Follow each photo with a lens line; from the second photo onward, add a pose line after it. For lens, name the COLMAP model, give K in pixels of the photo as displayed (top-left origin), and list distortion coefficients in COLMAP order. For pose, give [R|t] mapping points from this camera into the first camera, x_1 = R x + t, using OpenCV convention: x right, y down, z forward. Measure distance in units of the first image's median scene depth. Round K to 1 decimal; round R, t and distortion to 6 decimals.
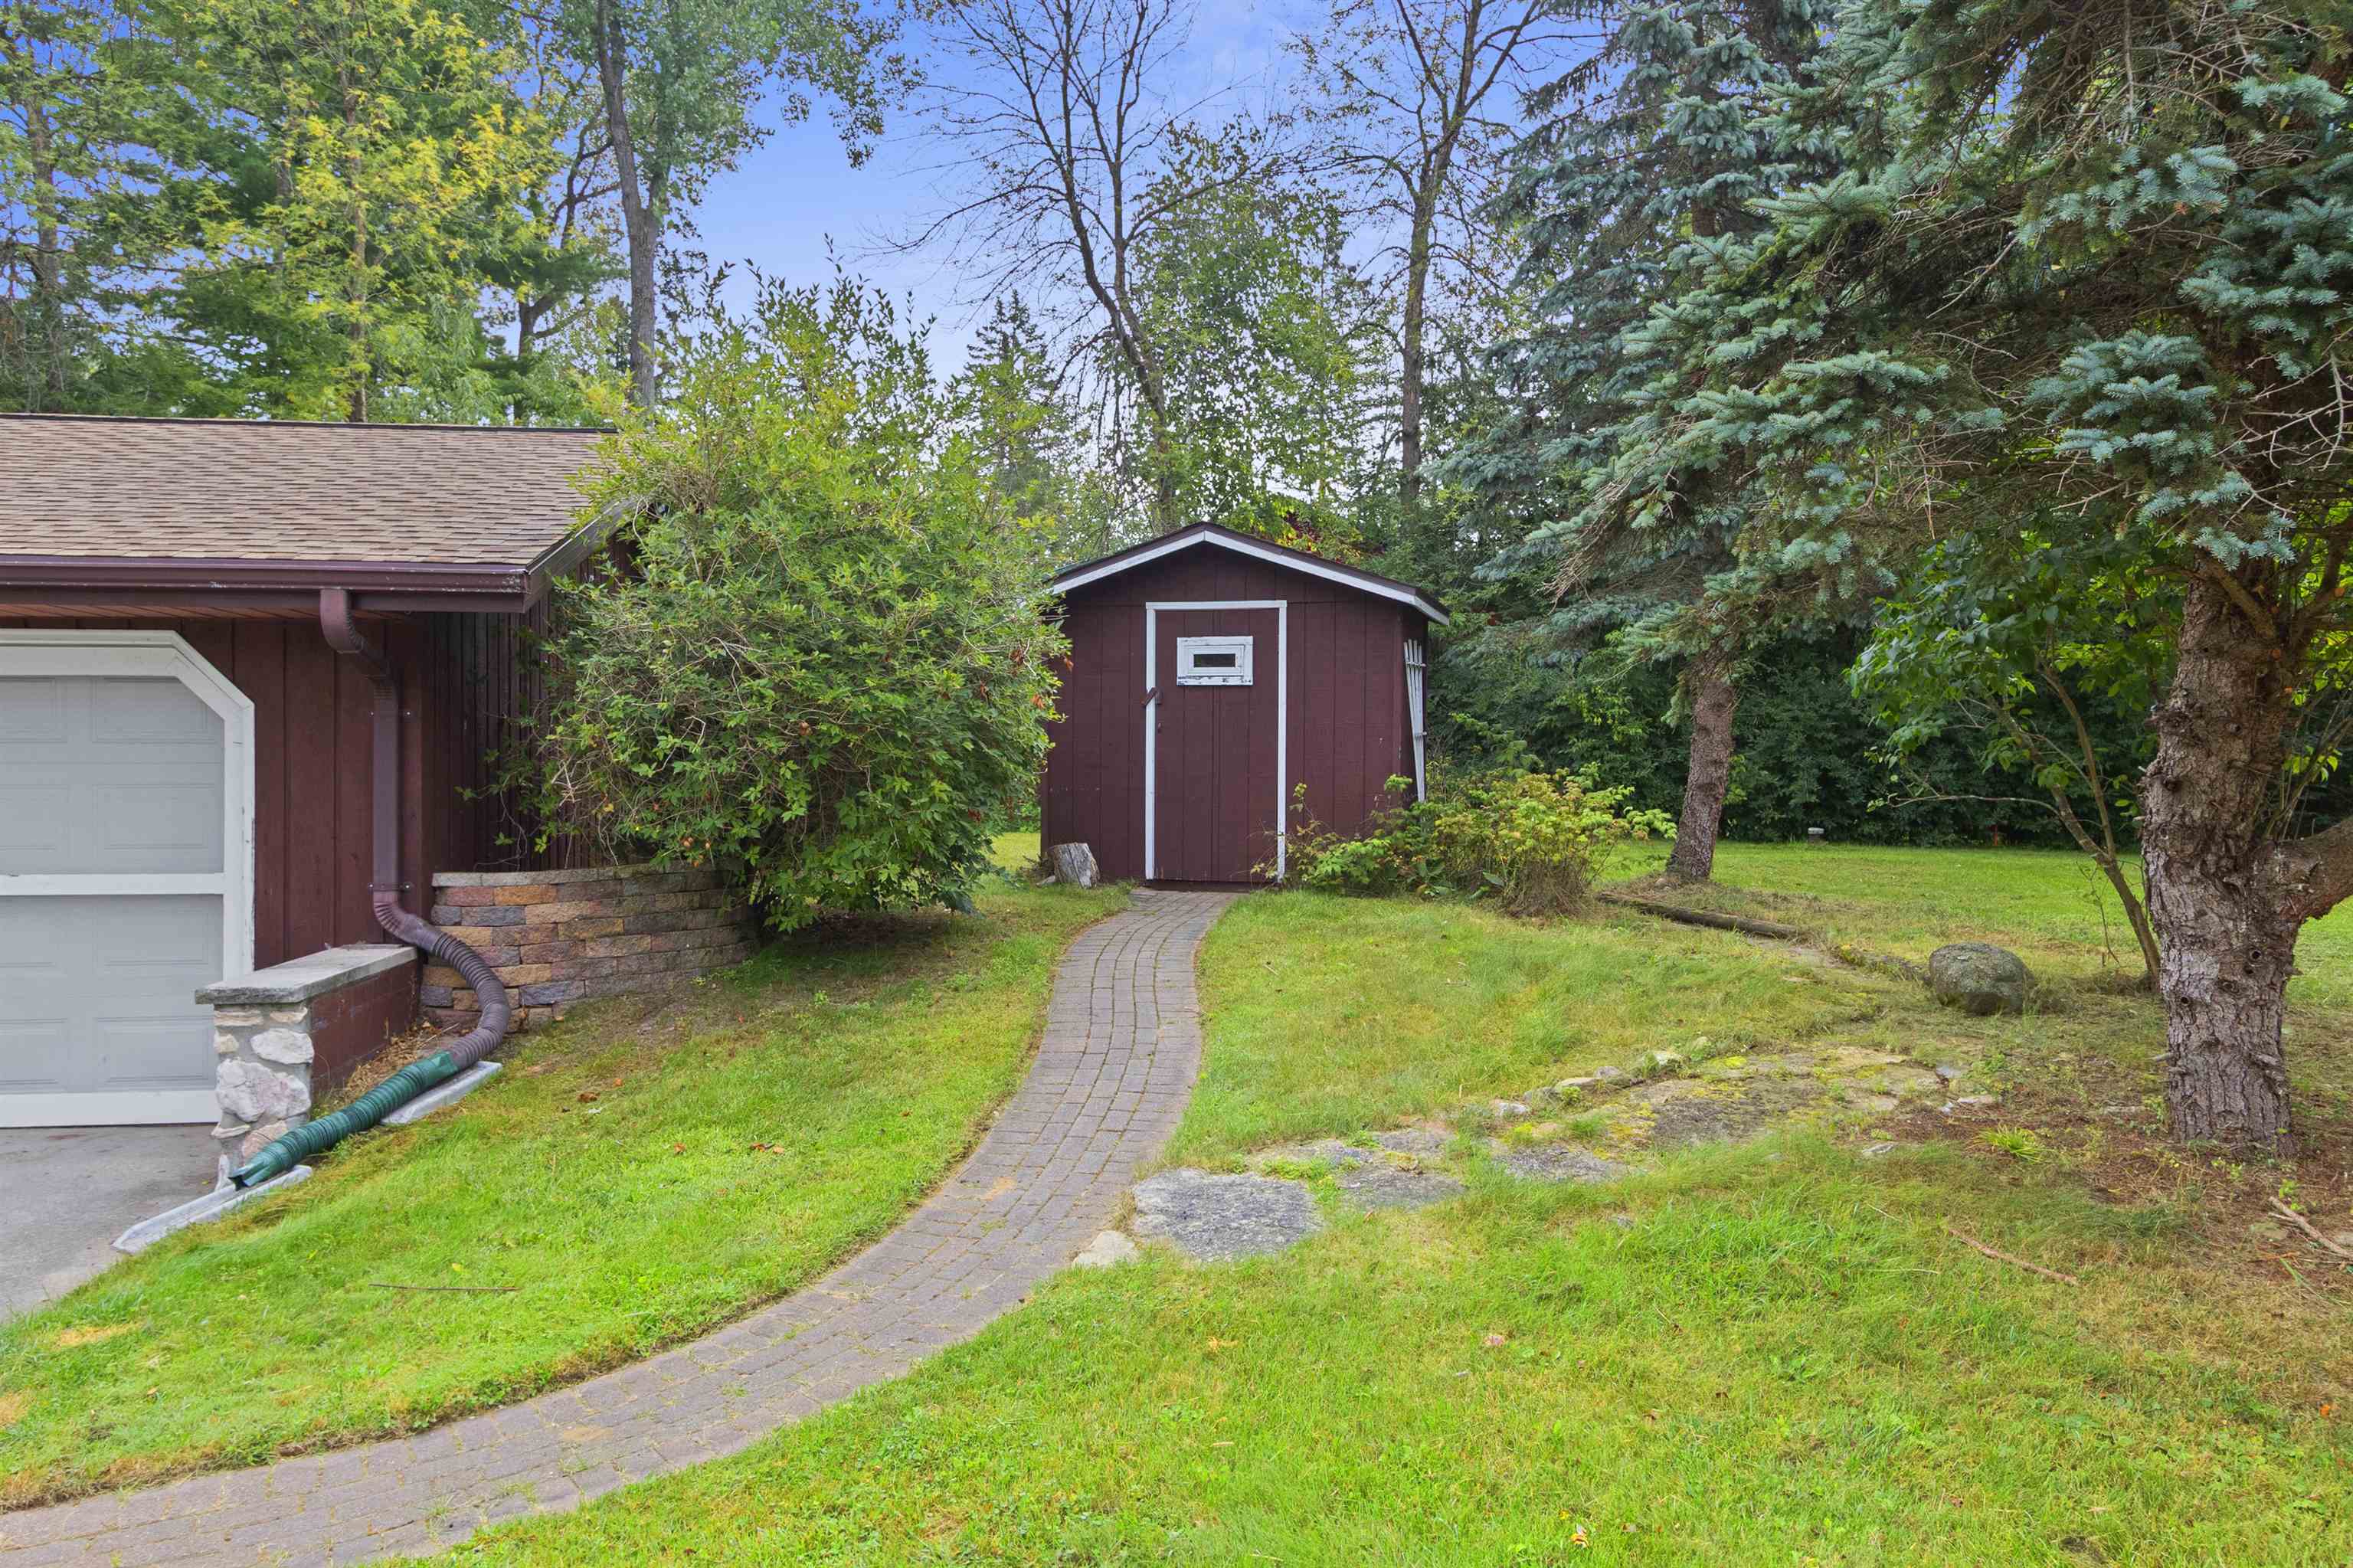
lens RADIAL K [[1672.8, 0, 1176.5], [0, 1672.8, 784.0], [0, 0, 1]] dist [0.003239, 0.001249]
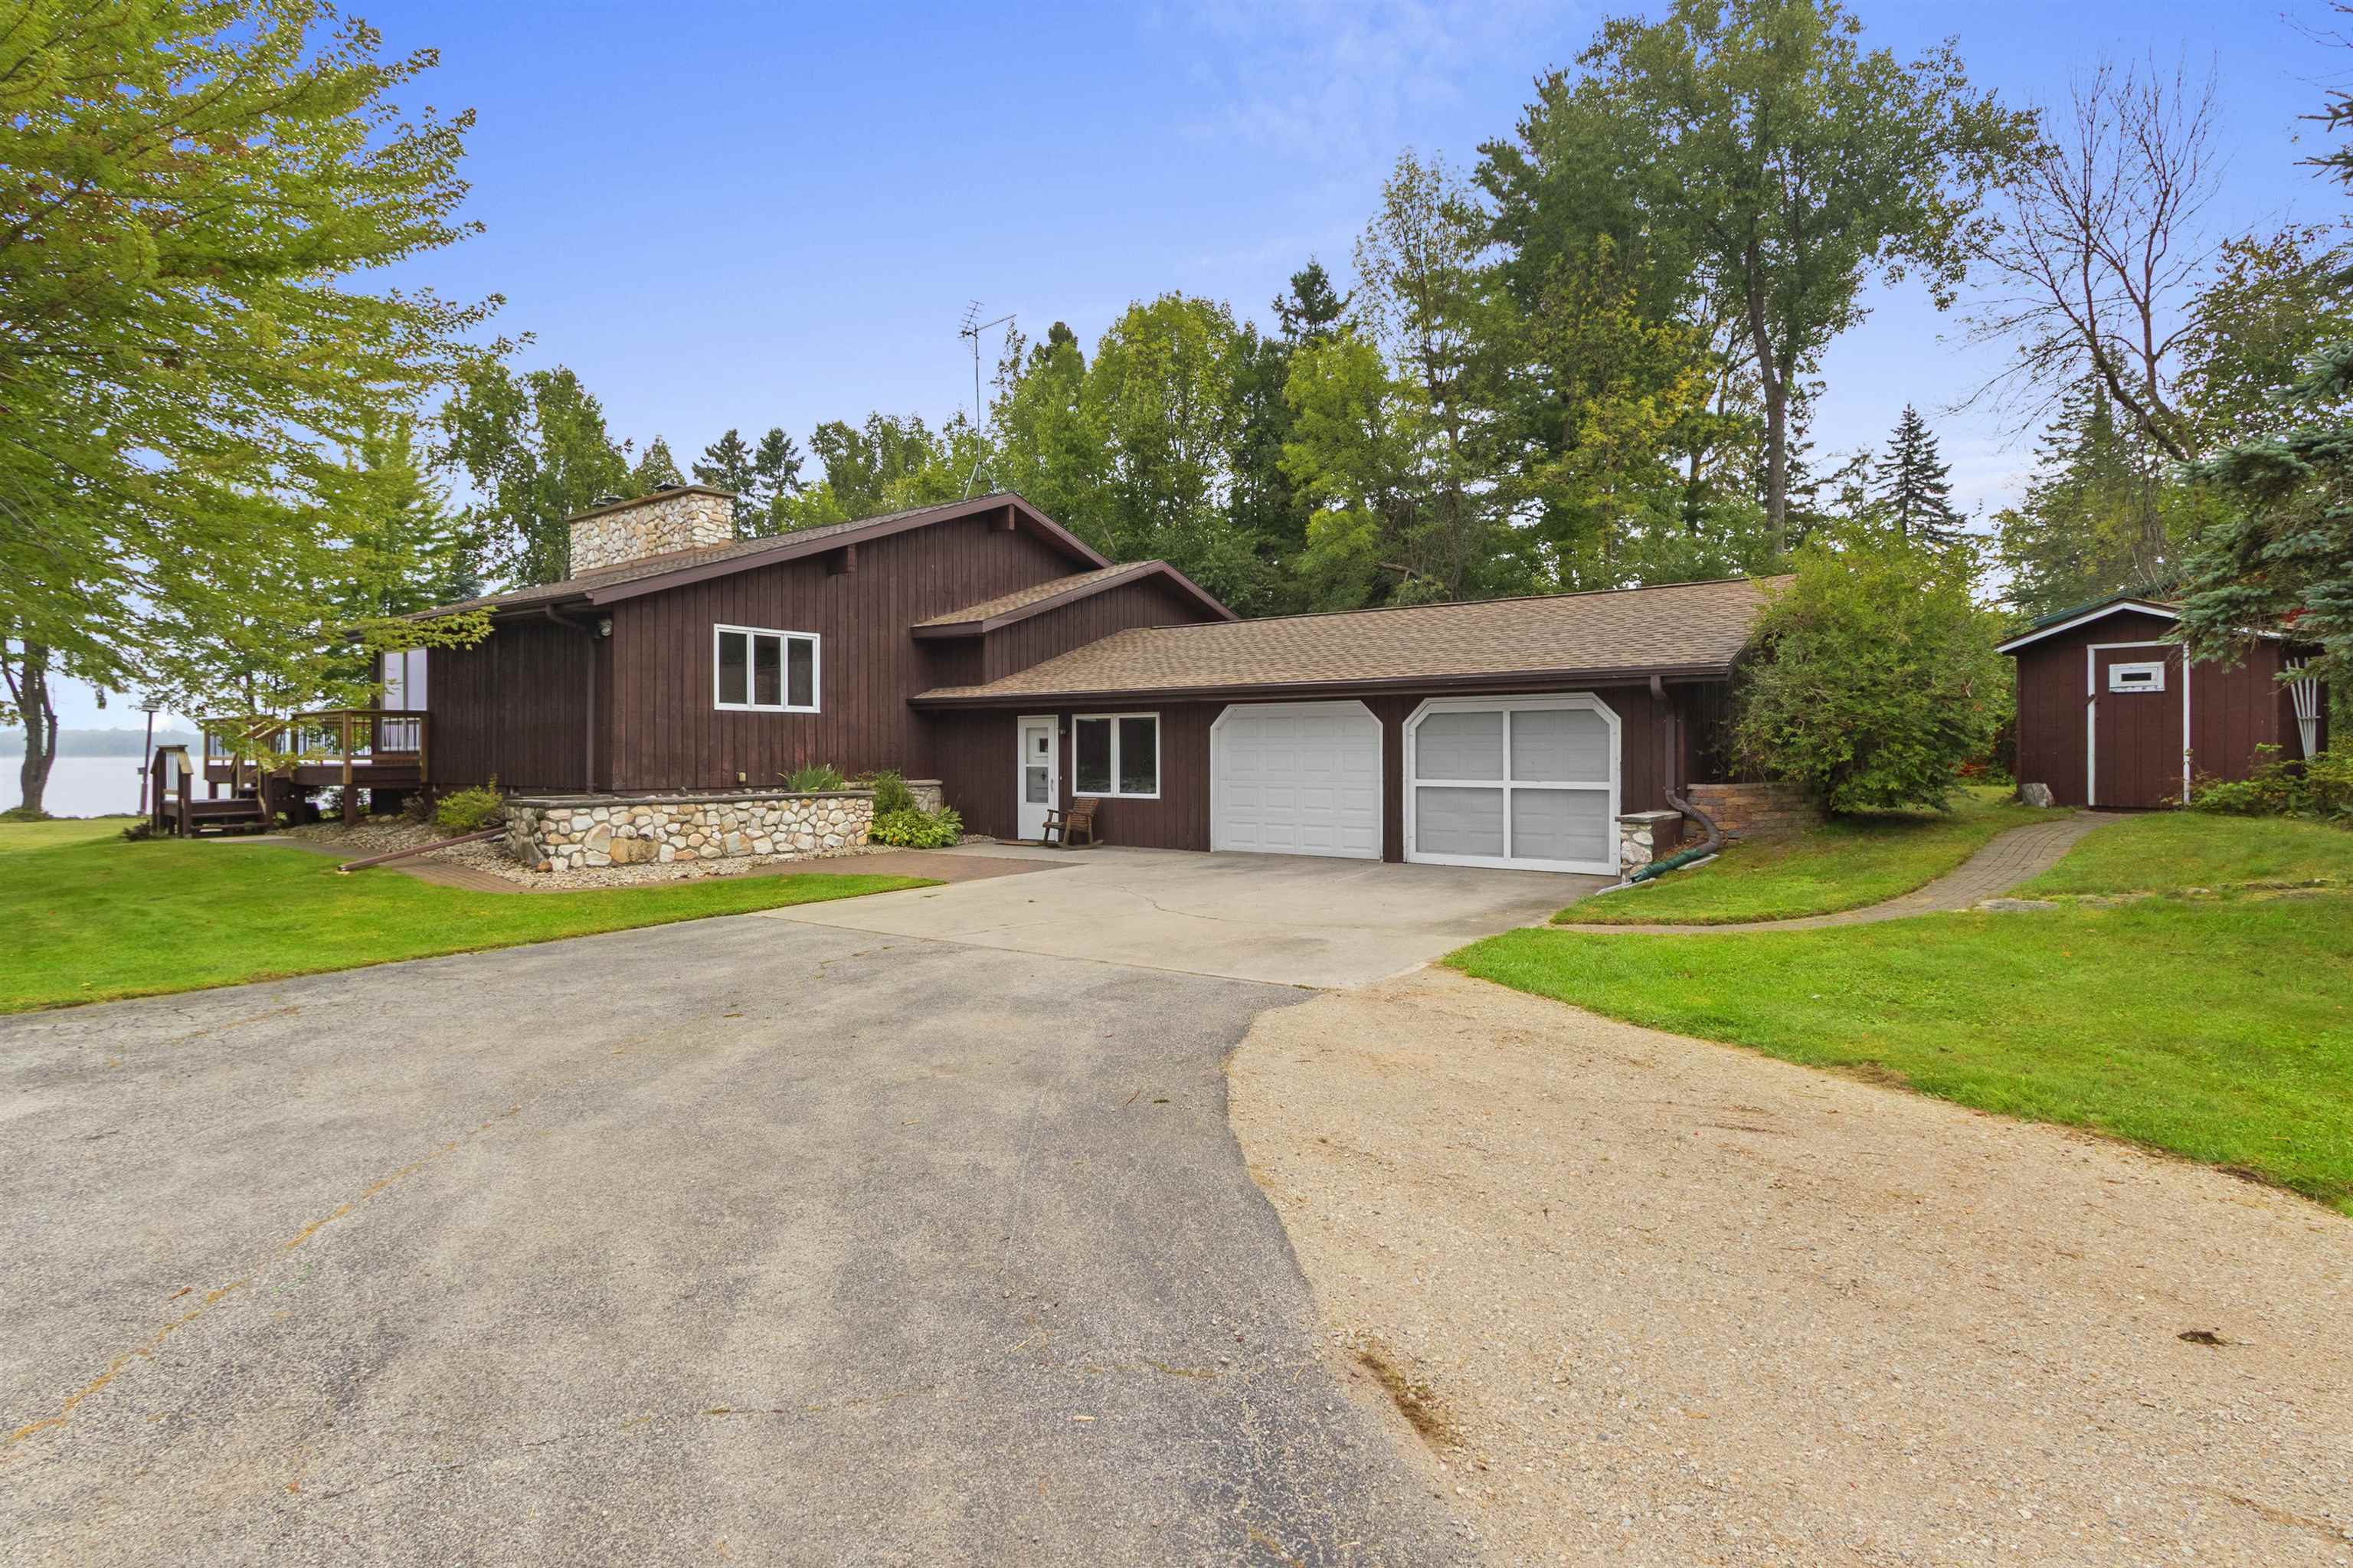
lens RADIAL K [[1189.6, 0, 1174.6], [0, 1189.6, 751.9], [0, 0, 1]] dist [0.001462, -0.001310]
pose [[0.712970, -0.003087, -0.701188, 0.260435], [-0.002972, 0.999968, -0.007424, 0.021076], [0.701188, 0.007377, 0.712938, -0.818361]]
